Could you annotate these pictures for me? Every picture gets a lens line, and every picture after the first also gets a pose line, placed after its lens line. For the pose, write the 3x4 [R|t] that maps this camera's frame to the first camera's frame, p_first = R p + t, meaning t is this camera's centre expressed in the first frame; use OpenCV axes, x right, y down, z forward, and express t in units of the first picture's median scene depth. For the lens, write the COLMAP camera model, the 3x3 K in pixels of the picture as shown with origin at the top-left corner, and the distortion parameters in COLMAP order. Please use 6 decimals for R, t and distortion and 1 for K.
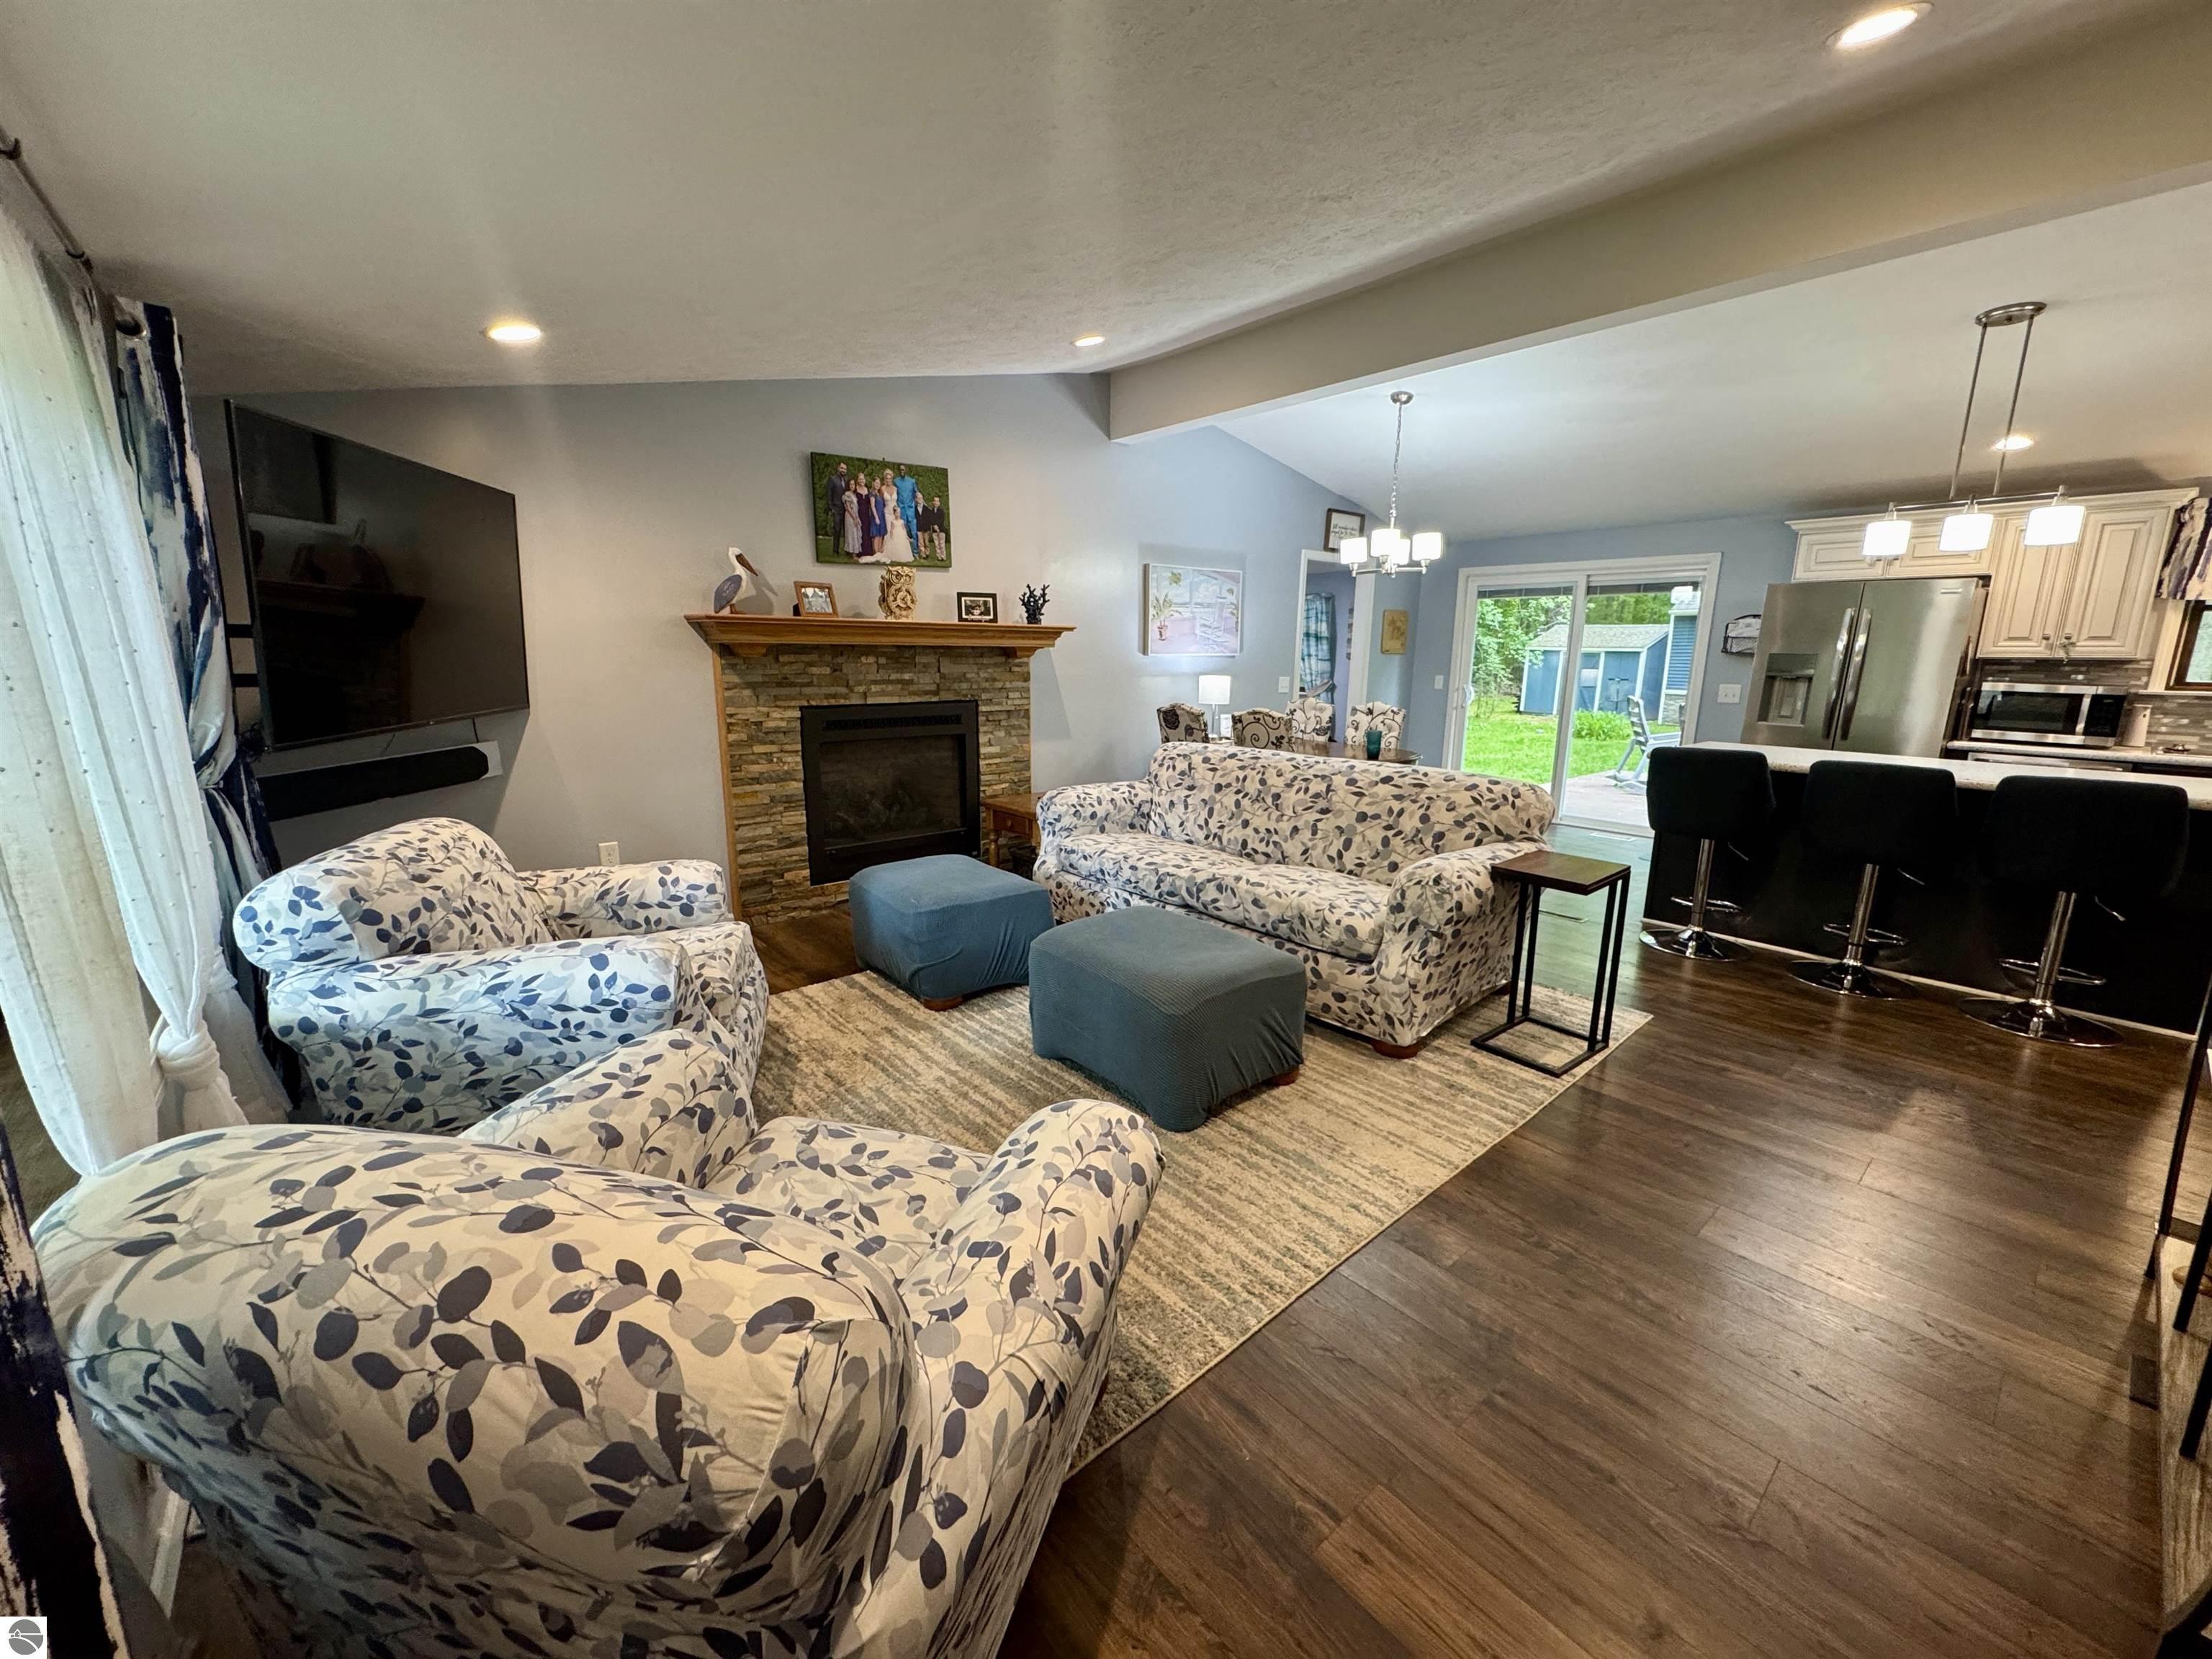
lens RADIAL K [[882.7, 0, 1106.9], [0, 882.7, 830.4], [0, 0, 1]] dist [-0.001622, -0.000240]
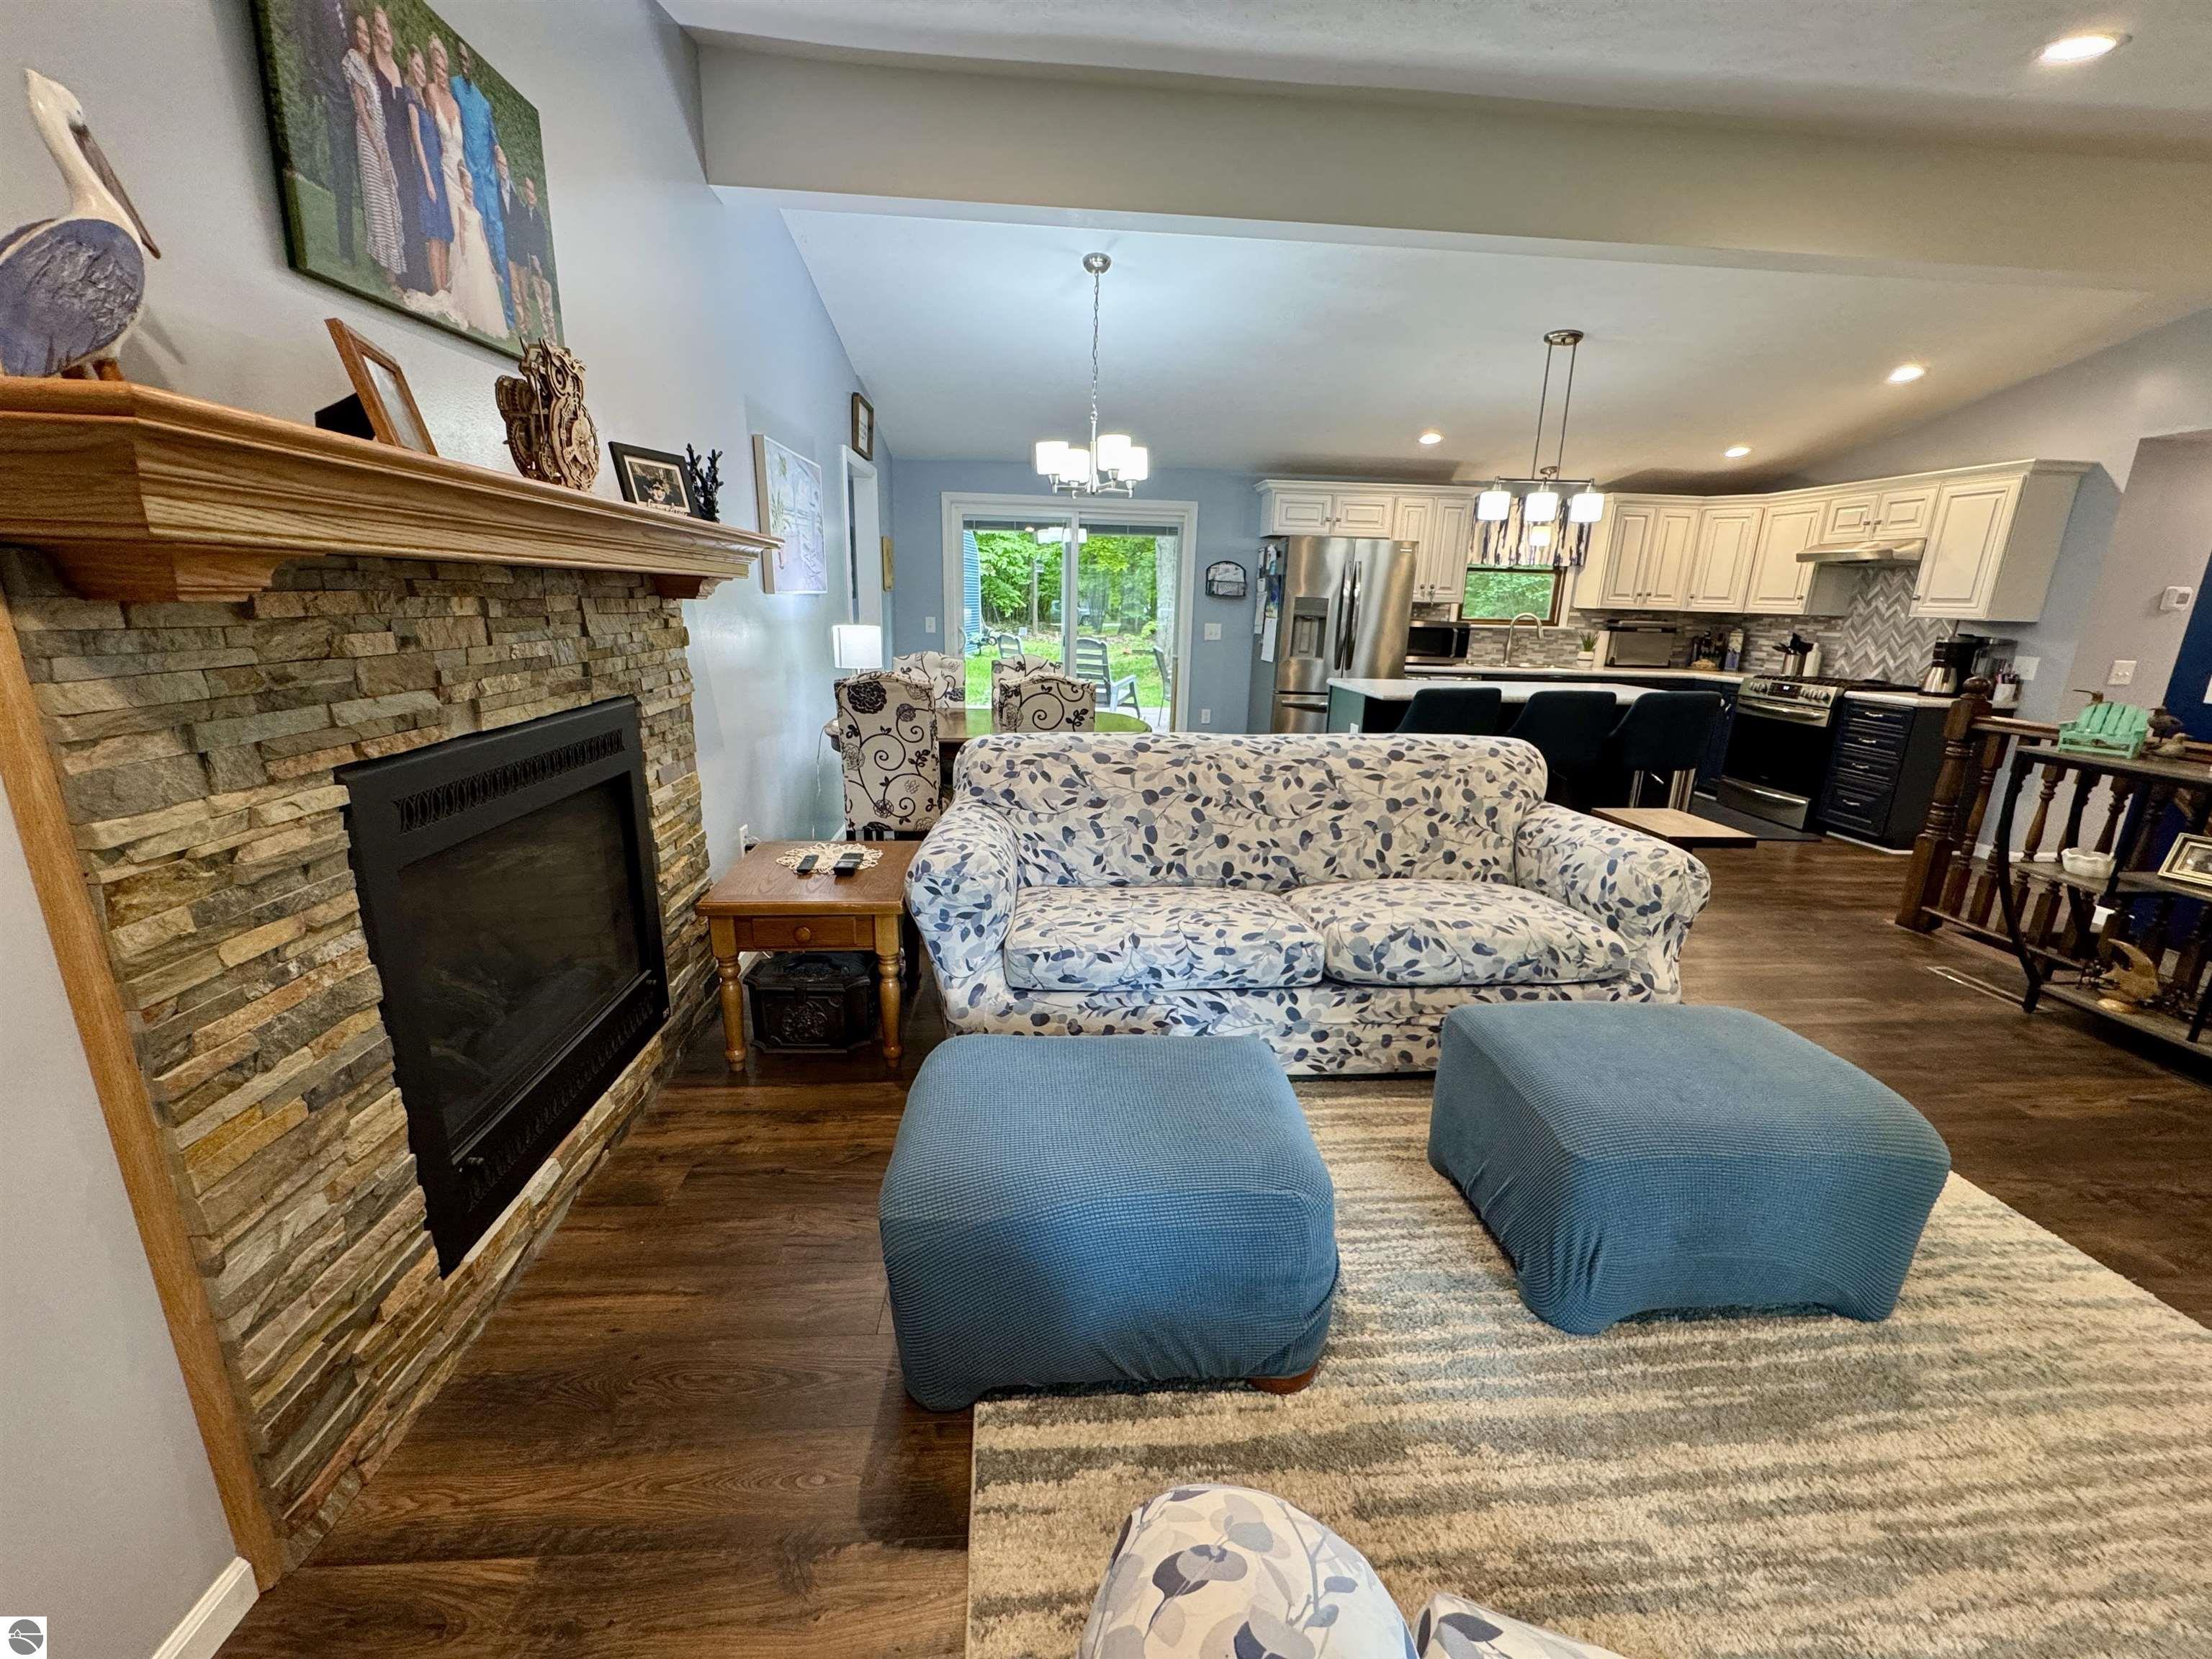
lens RADIAL K [[882.7, 0, 1106.9], [0, 882.7, 830.4], [0, 0, 1]] dist [-0.001622, -0.000240]
pose [[0.588225, -0.201671, 0.783148, -0.433166], [0.144246, 0.979042, 0.143772, -0.125803], [-0.795729, 0.028396, 0.604987, 0.615464]]
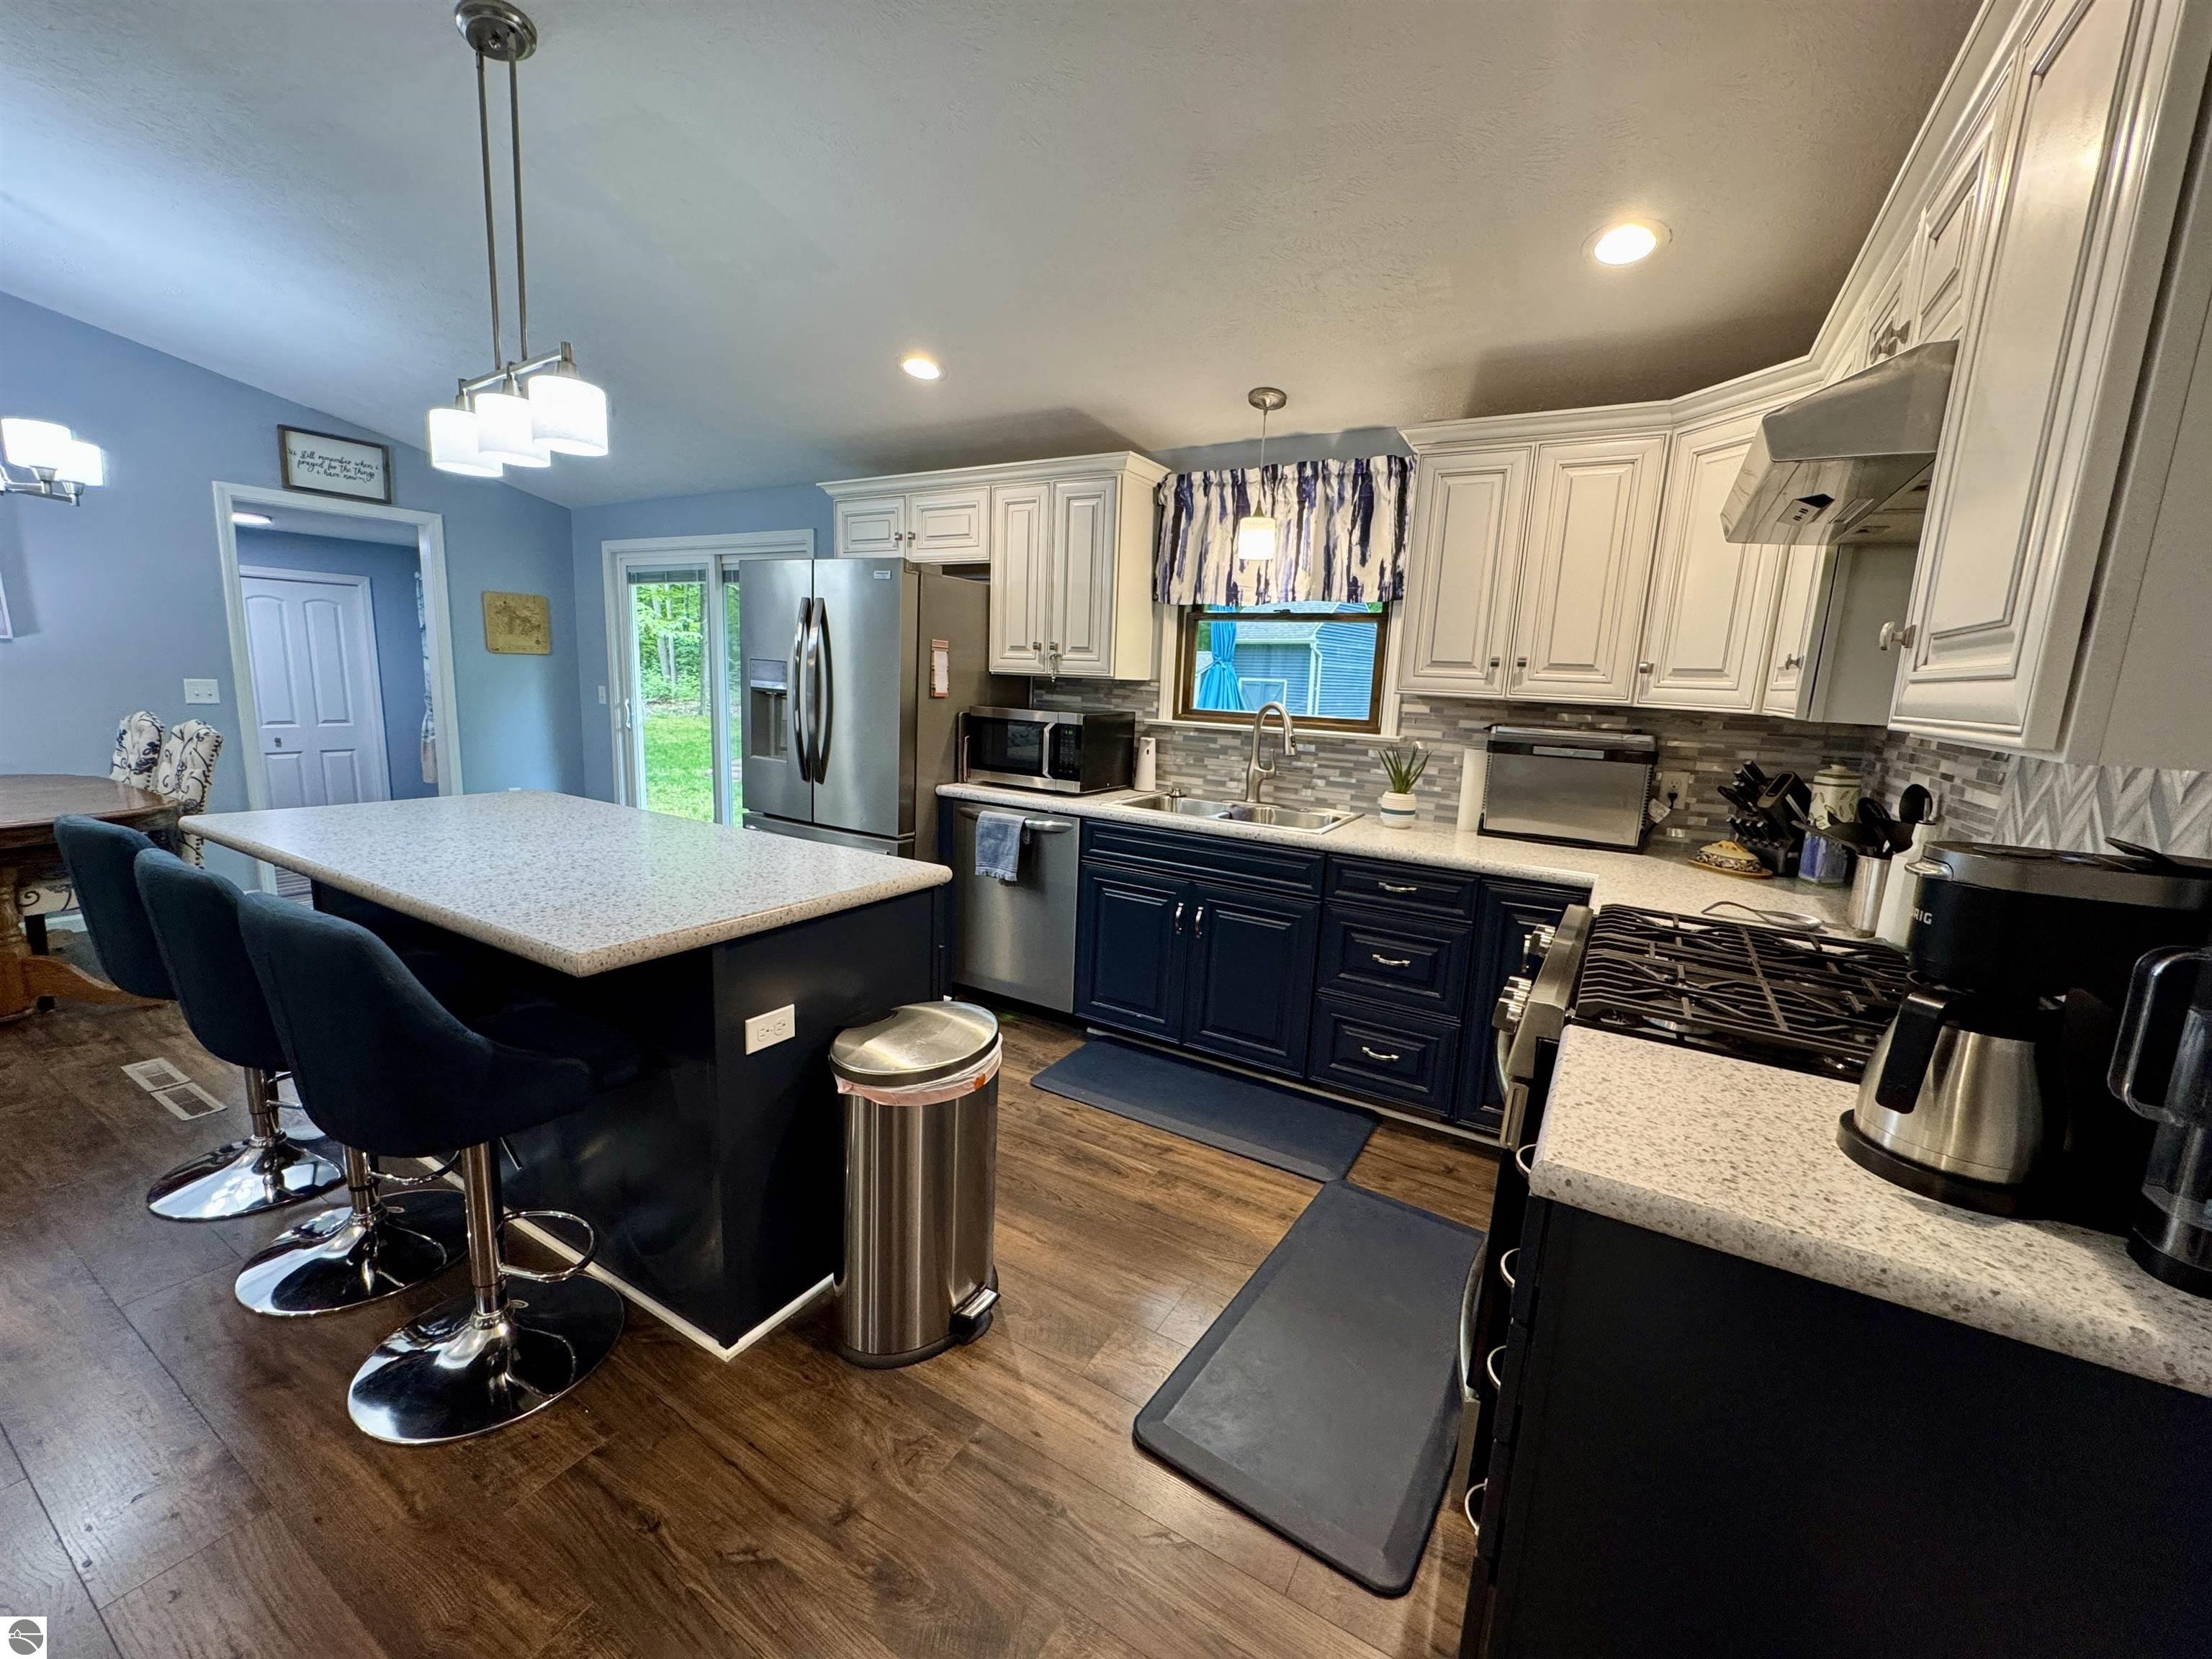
lens RADIAL K [[892.8, 0, 1106.0], [0, 892.8, 829.5], [0, 0, 1]] dist [-0.002096, -0.000086]
pose [[0.946011, -0.024335, 0.323220, 0.955161], [0.031657, 0.999347, -0.017414, -0.052953], [-0.322585, 0.026706, 0.946164, 0.288560]]
